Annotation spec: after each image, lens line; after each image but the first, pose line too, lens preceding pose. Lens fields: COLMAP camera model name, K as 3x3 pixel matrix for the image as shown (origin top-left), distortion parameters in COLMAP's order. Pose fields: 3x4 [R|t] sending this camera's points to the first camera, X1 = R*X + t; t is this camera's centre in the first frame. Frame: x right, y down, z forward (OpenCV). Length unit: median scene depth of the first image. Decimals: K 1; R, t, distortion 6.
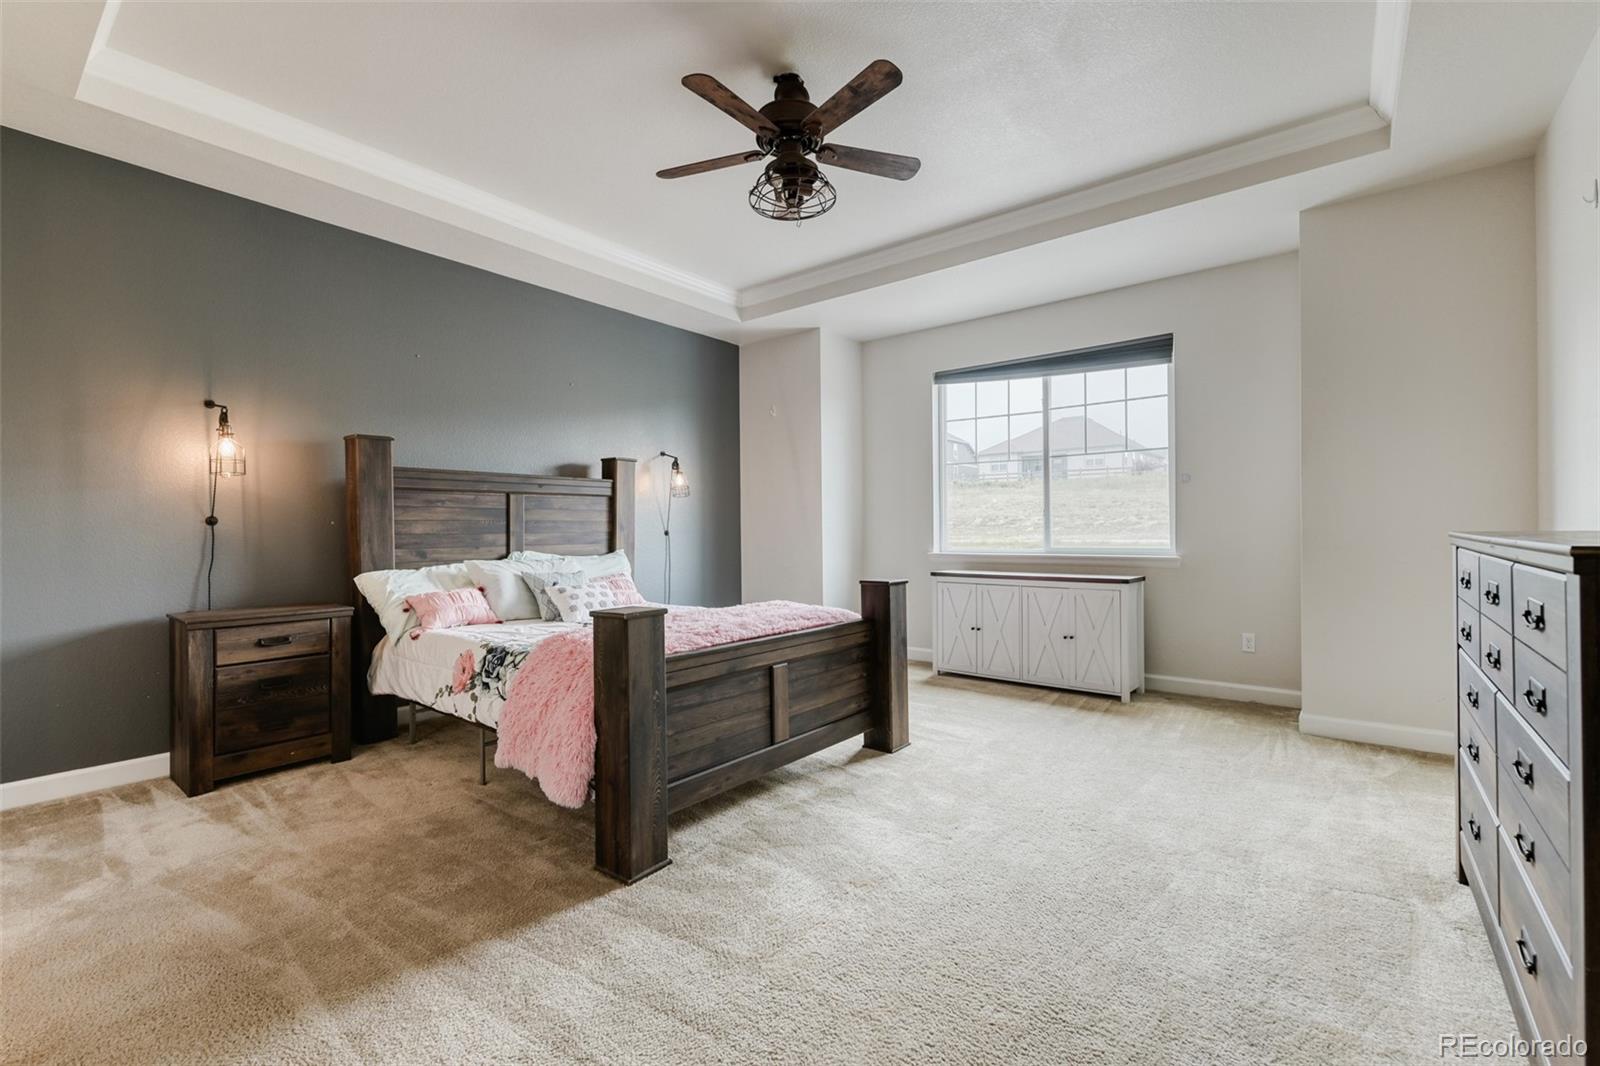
lens RADIAL K [[706.1, 0, 802.8], [0, 706.1, 531.6], [0, 0, 1]] dist [-0.004183, -0.007435]
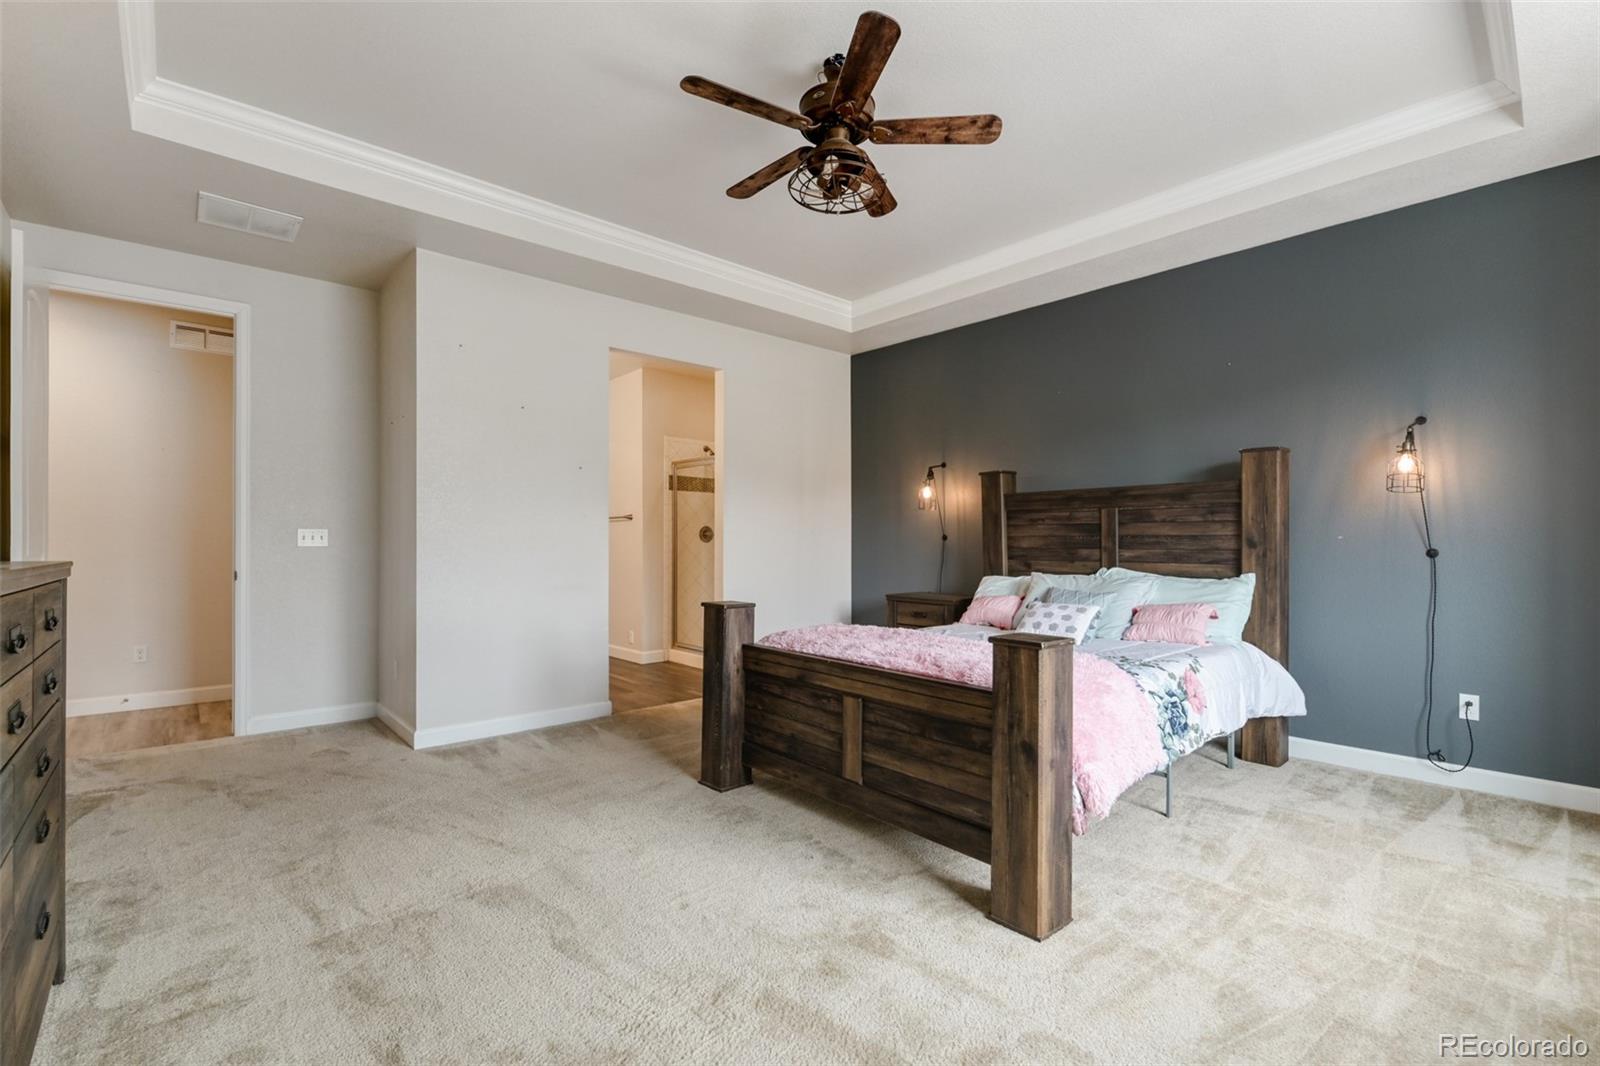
lens RADIAL K [[706.1, 0, 810.2], [0, 706.1, 539.0], [0, 0, 1]] dist [-0.004183, -0.007435]
pose [[-0.187700, 0.002735, -0.982223, 0.733739], [-0.003528, 0.999988, 0.003459, -0.015357], [0.982220, 0.004114, -0.187688, 0.936792]]
